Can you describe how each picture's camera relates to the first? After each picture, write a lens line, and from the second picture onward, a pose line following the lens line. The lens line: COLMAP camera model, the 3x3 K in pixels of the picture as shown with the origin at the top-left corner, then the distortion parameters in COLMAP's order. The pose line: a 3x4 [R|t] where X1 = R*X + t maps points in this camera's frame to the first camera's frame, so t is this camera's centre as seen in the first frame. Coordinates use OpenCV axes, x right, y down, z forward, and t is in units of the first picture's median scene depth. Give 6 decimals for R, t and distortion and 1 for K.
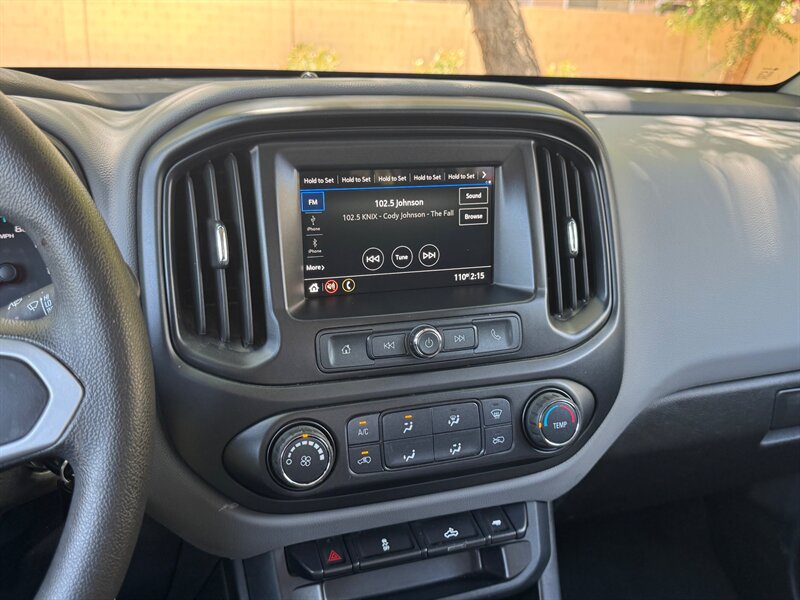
lens RADIAL K [[782.0, 0, 400.0], [0, 782.0, 300.0], [0, 0, 1]] dist [0.112286, -0.252717]
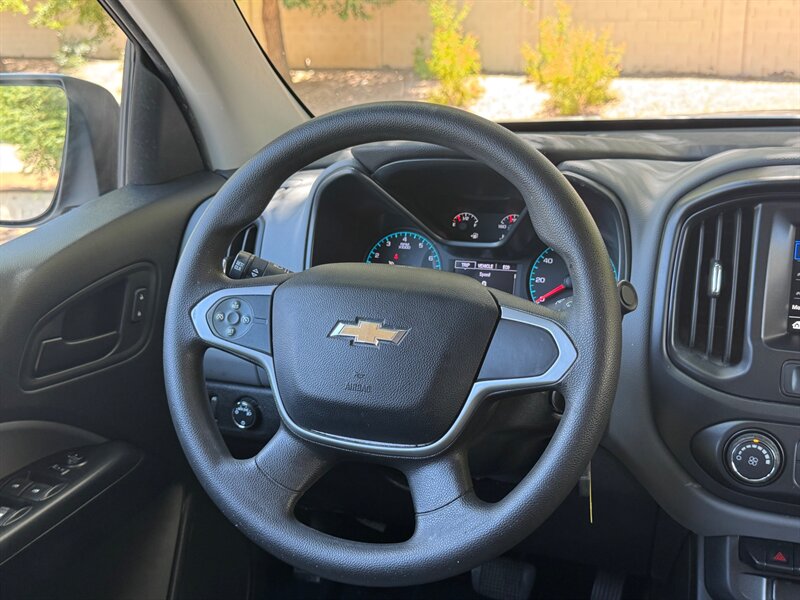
lens RADIAL K [[1021.0, 0, 400.0], [0, 1021.0, 300.0], [0, 0, 1]] dist [0.034424, 0.023307]
pose [[0.760704, 0.134976, -0.634910, 0.437658], [-0.154097, 0.987730, 0.025355, -0.000029], [0.630543, 0.078550, 0.772170, -0.598896]]
